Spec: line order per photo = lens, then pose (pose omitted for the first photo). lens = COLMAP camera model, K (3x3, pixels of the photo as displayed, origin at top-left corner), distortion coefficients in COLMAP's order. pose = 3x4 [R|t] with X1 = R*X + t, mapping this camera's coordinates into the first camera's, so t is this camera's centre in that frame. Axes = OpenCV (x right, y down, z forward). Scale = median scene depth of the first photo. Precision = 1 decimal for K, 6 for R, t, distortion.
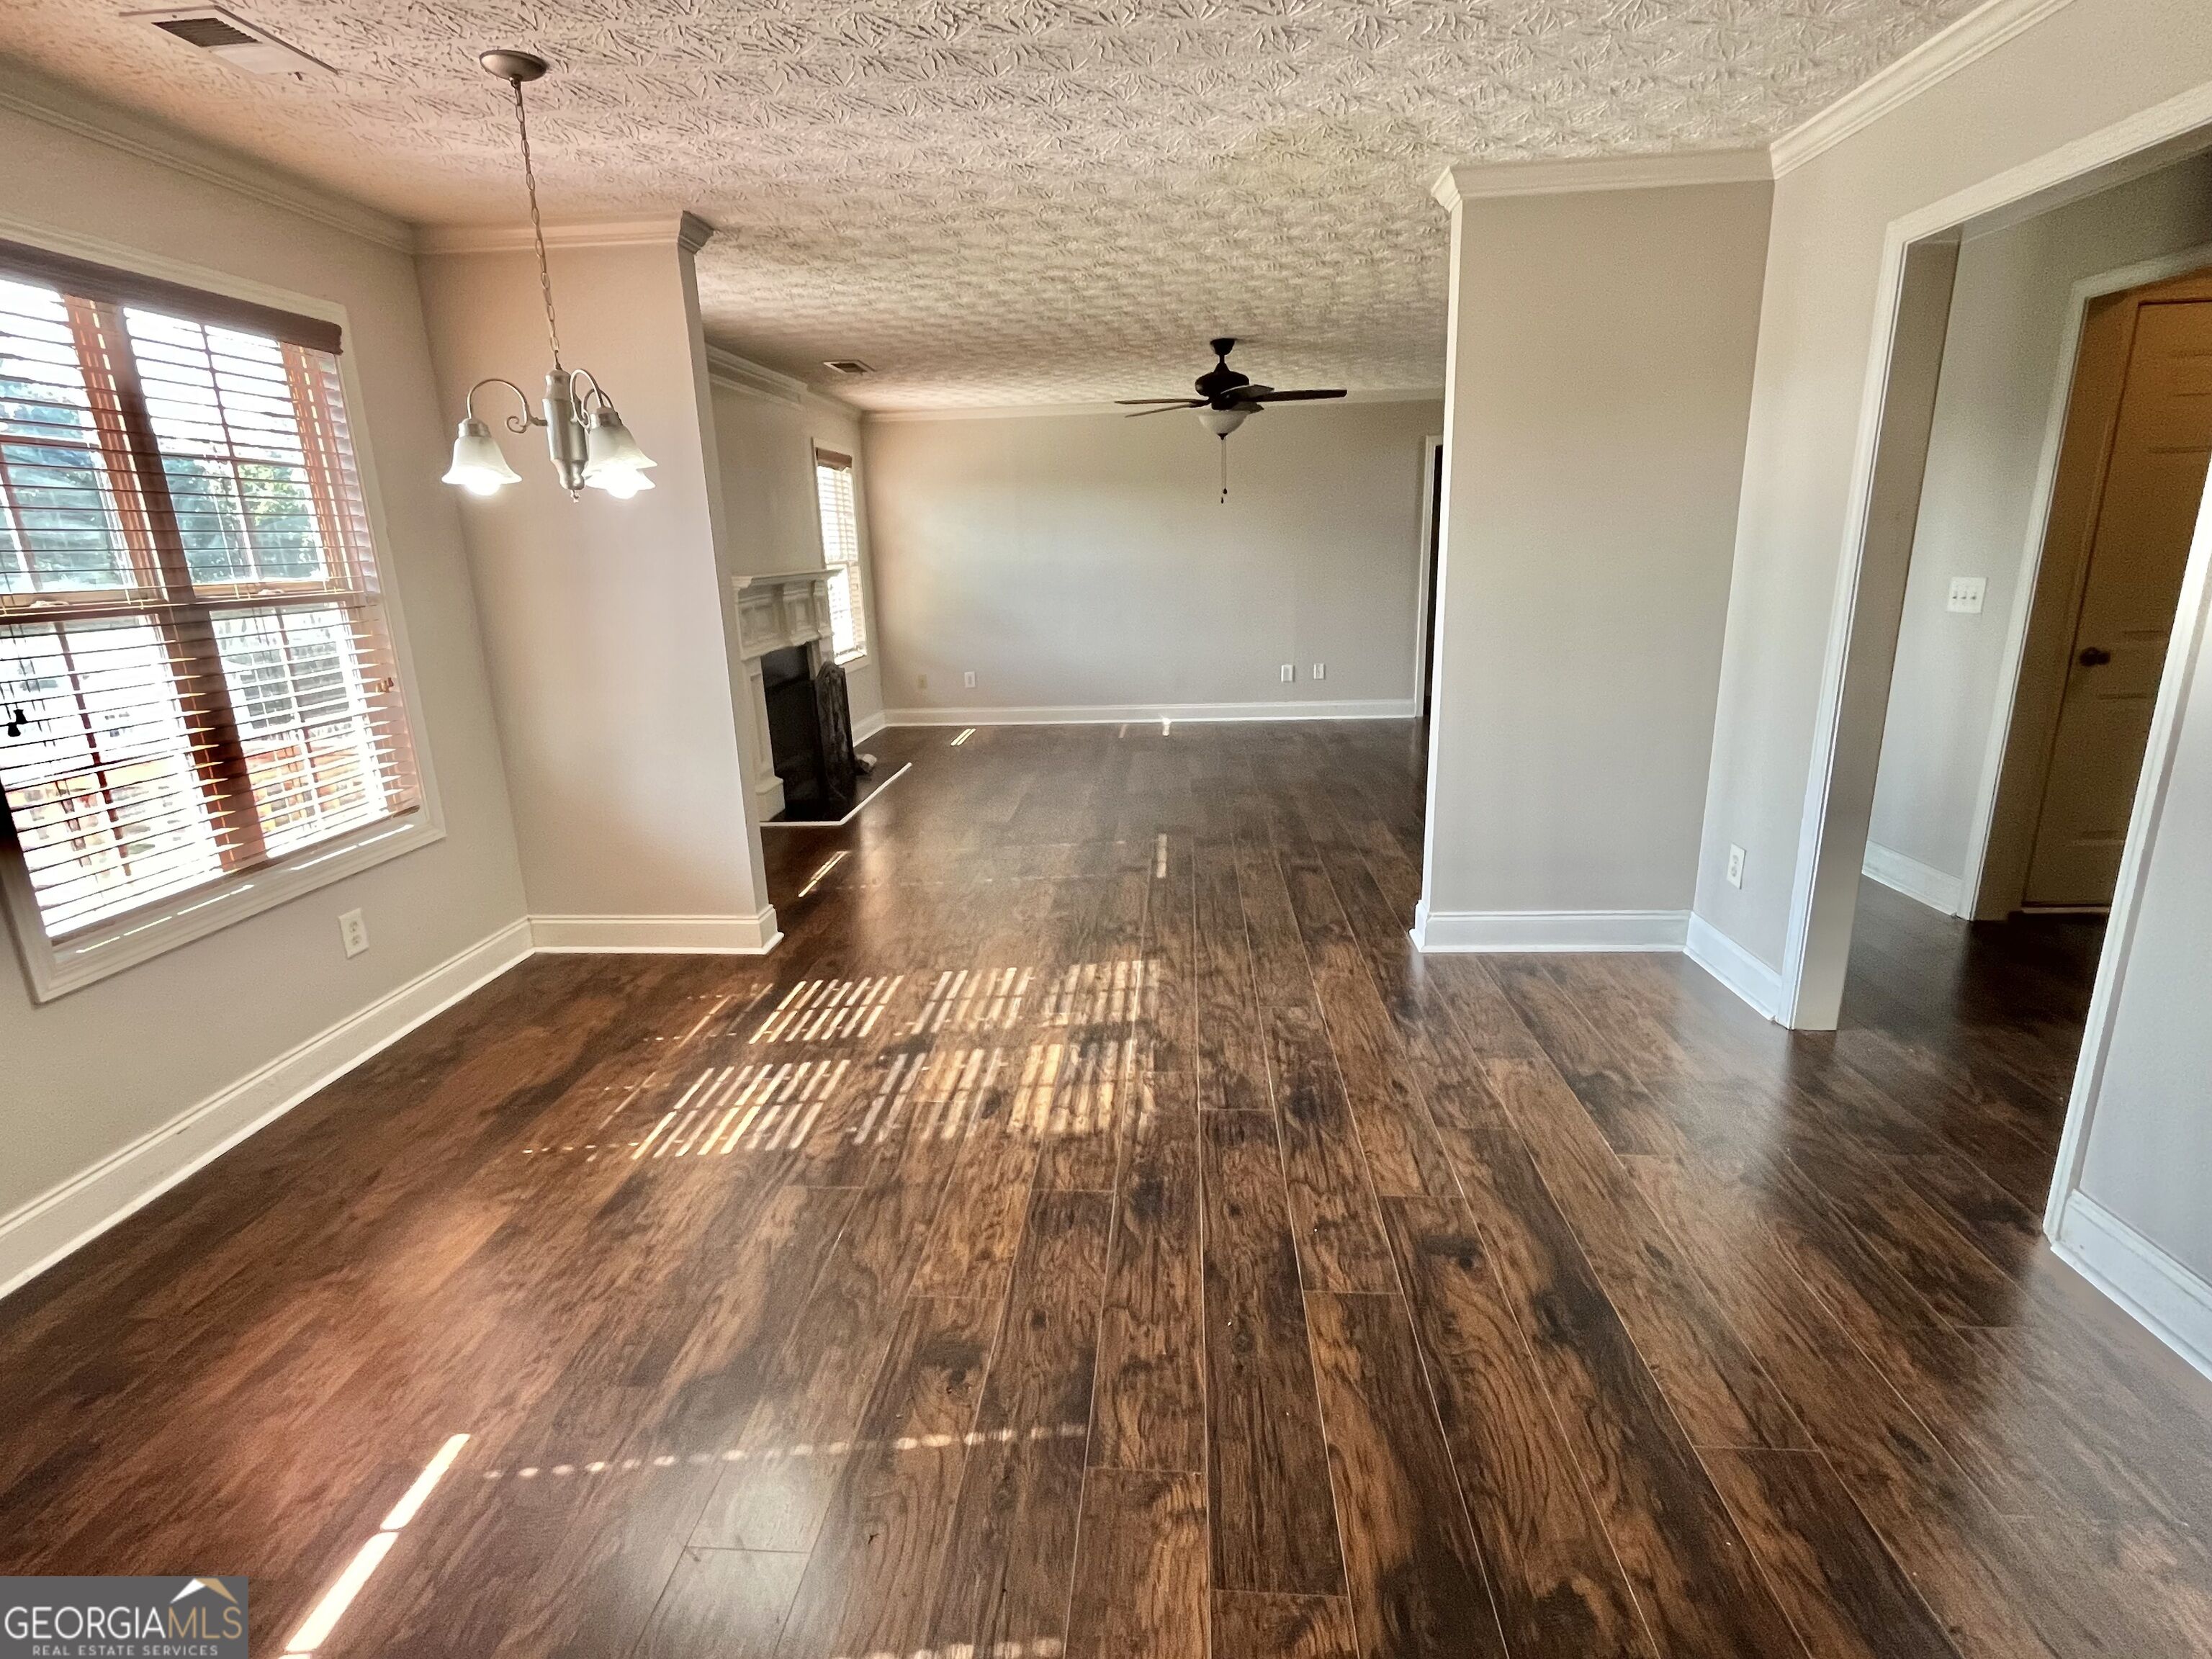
lens RADIAL K [[1054.8, 0, 1093.6], [0, 1054.8, 827.2], [0, 0, 1]] dist [-0.002272, -0.000132]
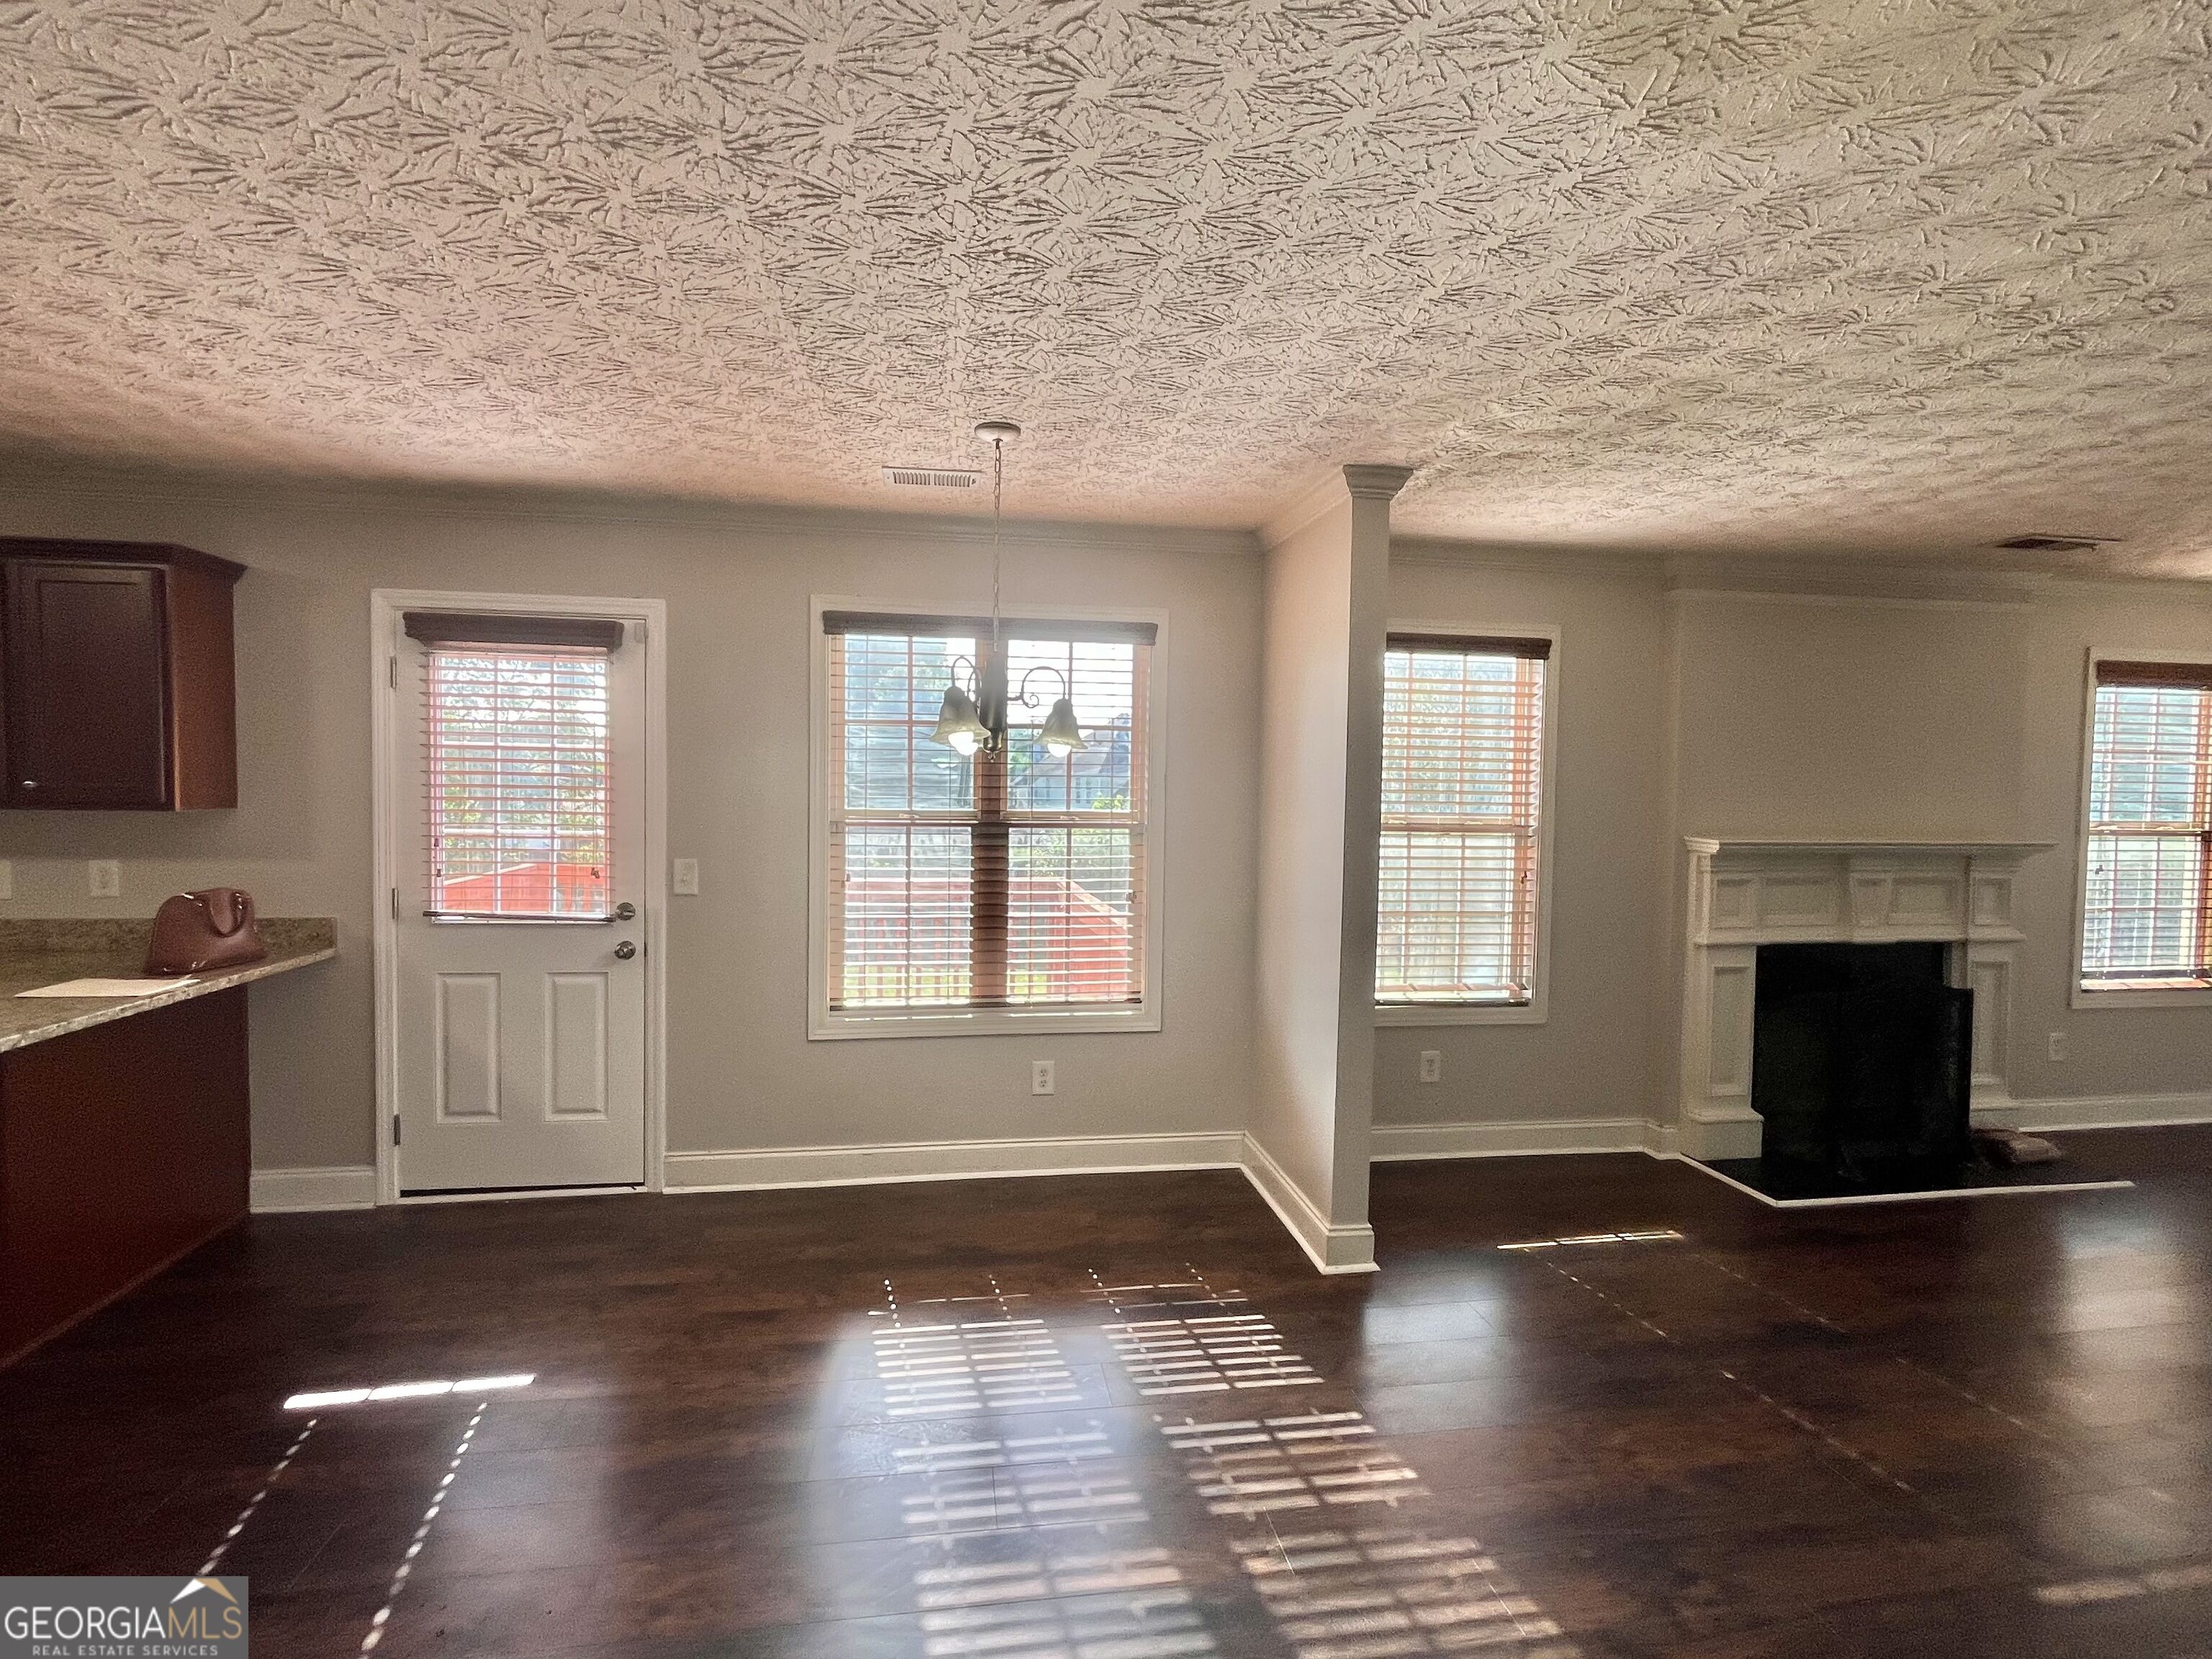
lens RADIAL K [[1054.8, 0, 1097.4], [0, 1054.8, 829.9], [0, 0, 1]] dist [-0.002272, -0.000132]
pose [[0.227897, 0.076074, -0.970709, 0.509458], [-0.273253, 0.961877, 0.011229, -0.210651], [0.934556, 0.262690, 0.239997, 0.636870]]
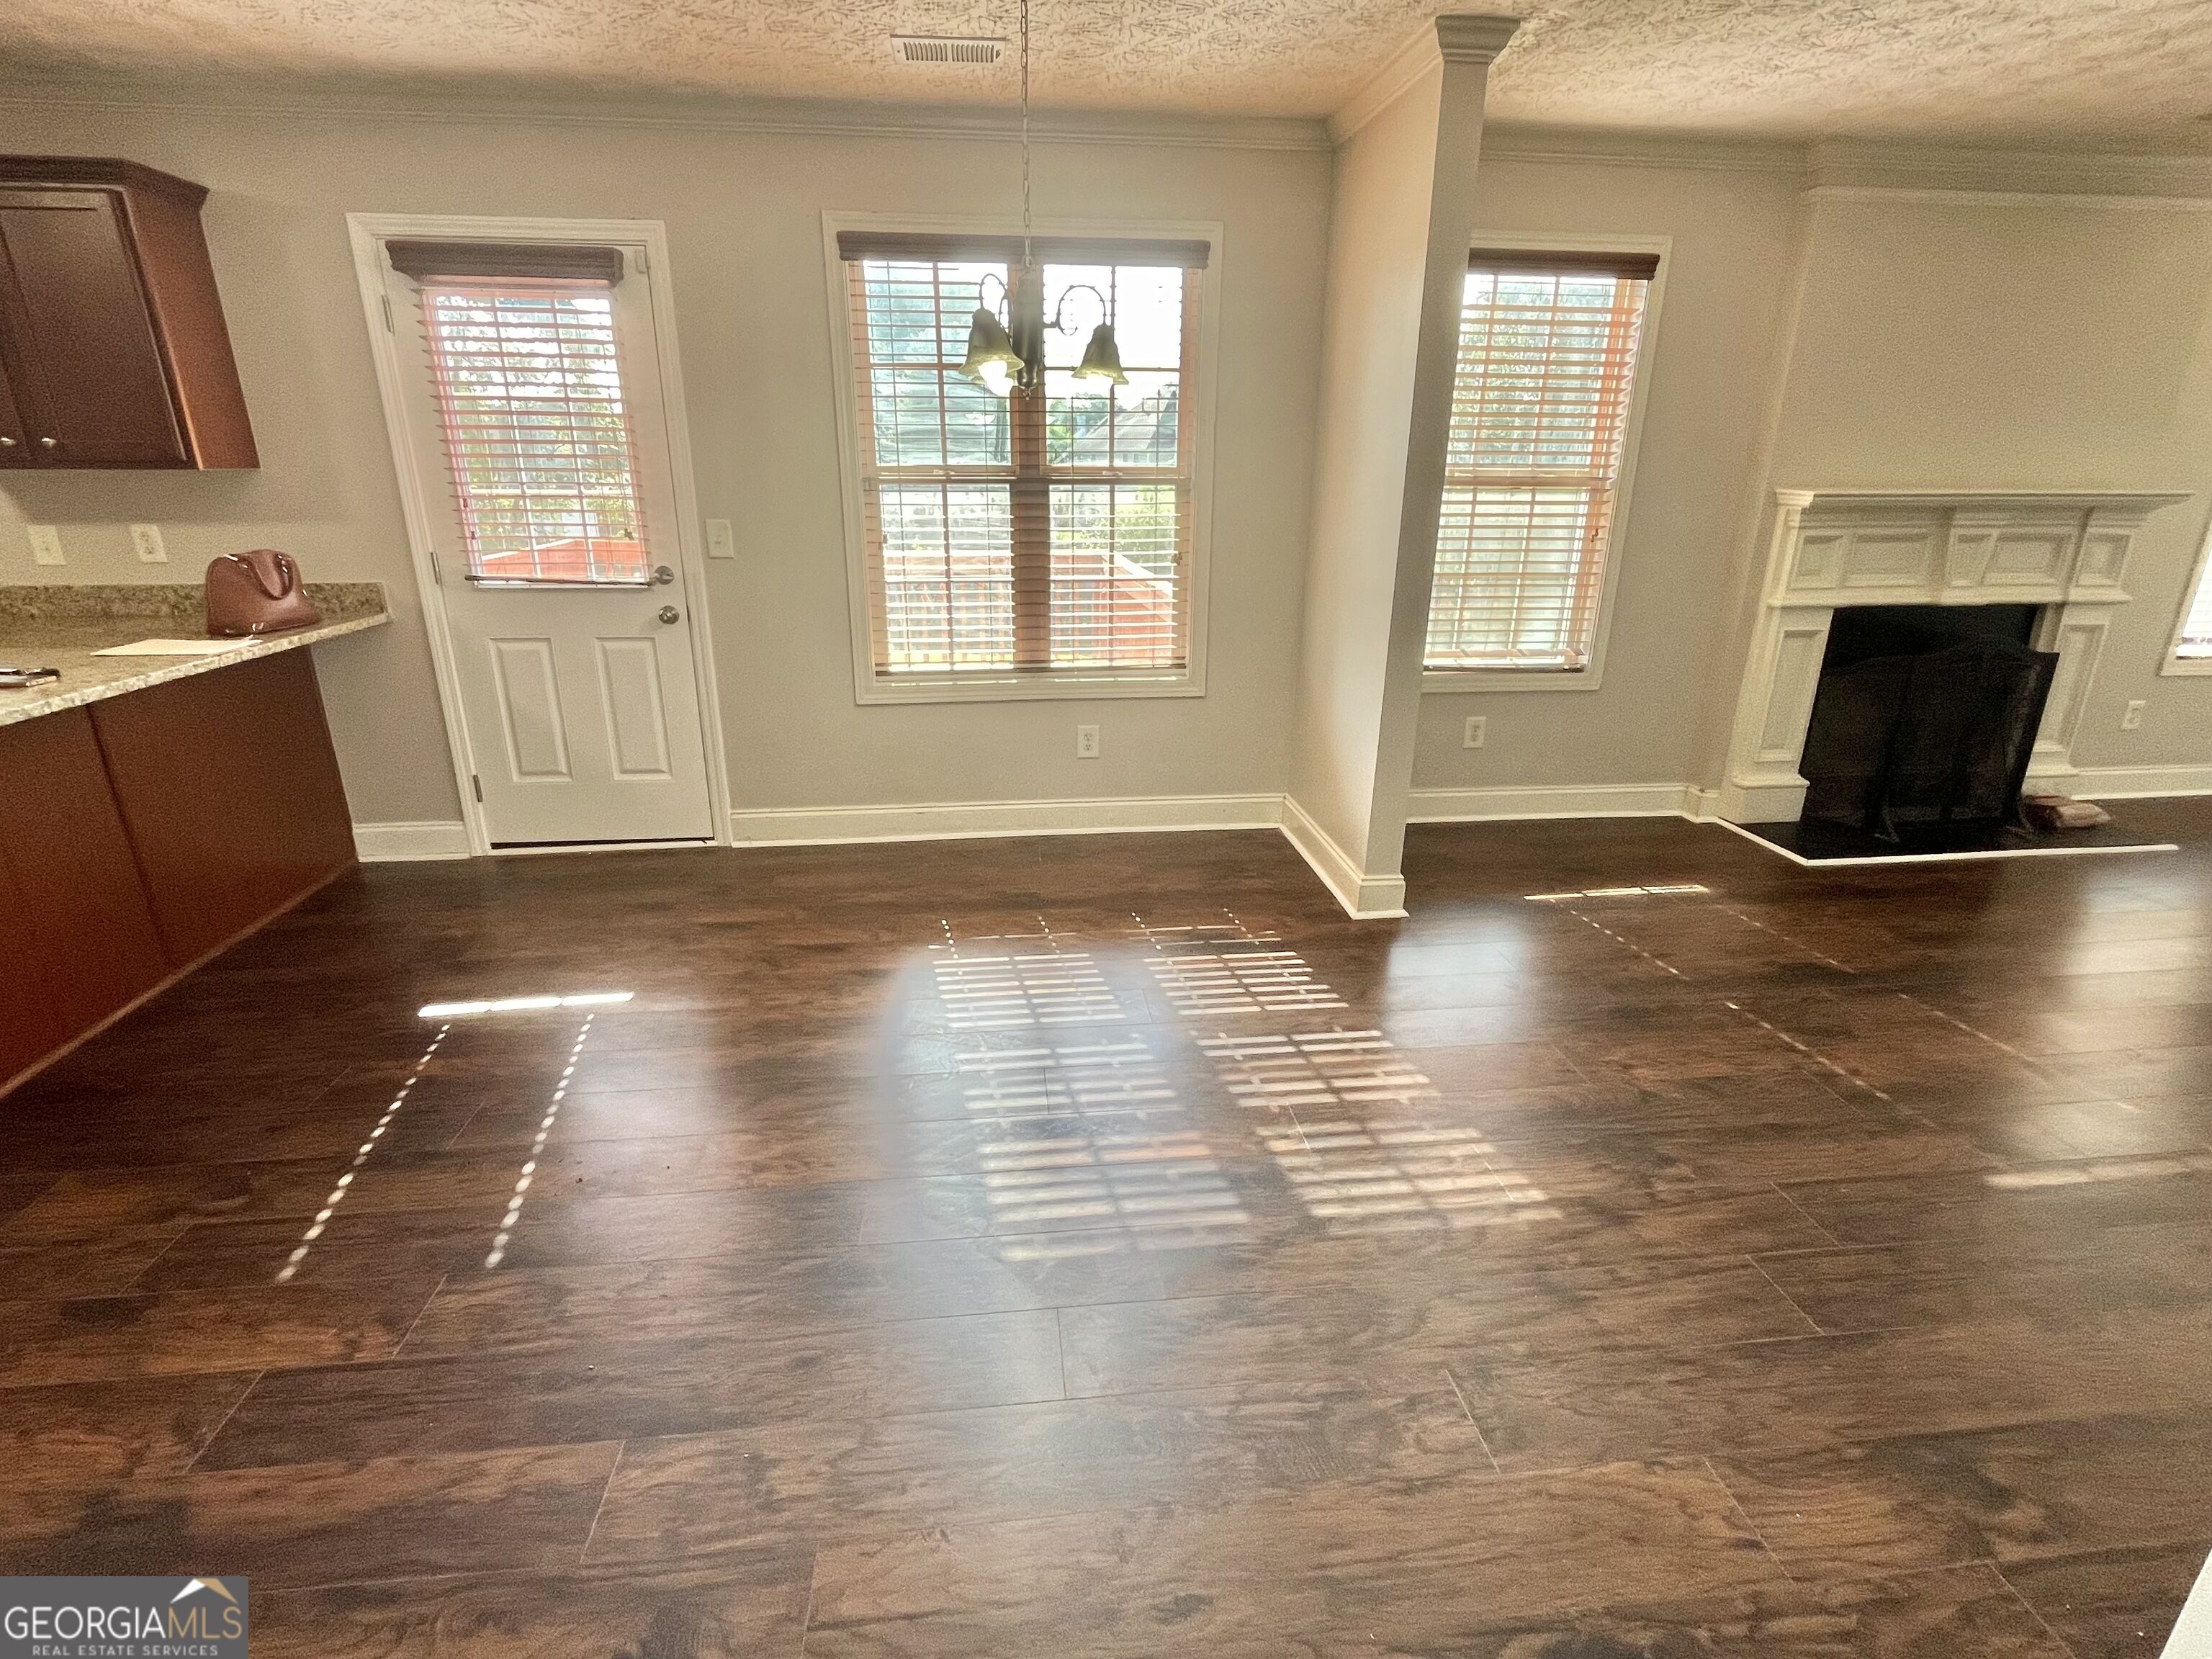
lens RADIAL K [[1054.8, 0, 1097.9], [0, 1054.8, 827.2], [0, 0, 1]] dist [-0.002272, -0.000132]
pose [[0.186350, 0.351386, -0.917498, 0.508860], [-0.263808, 0.917457, 0.297789, -0.184621], [0.946403, 0.186551, 0.263666, 0.648896]]
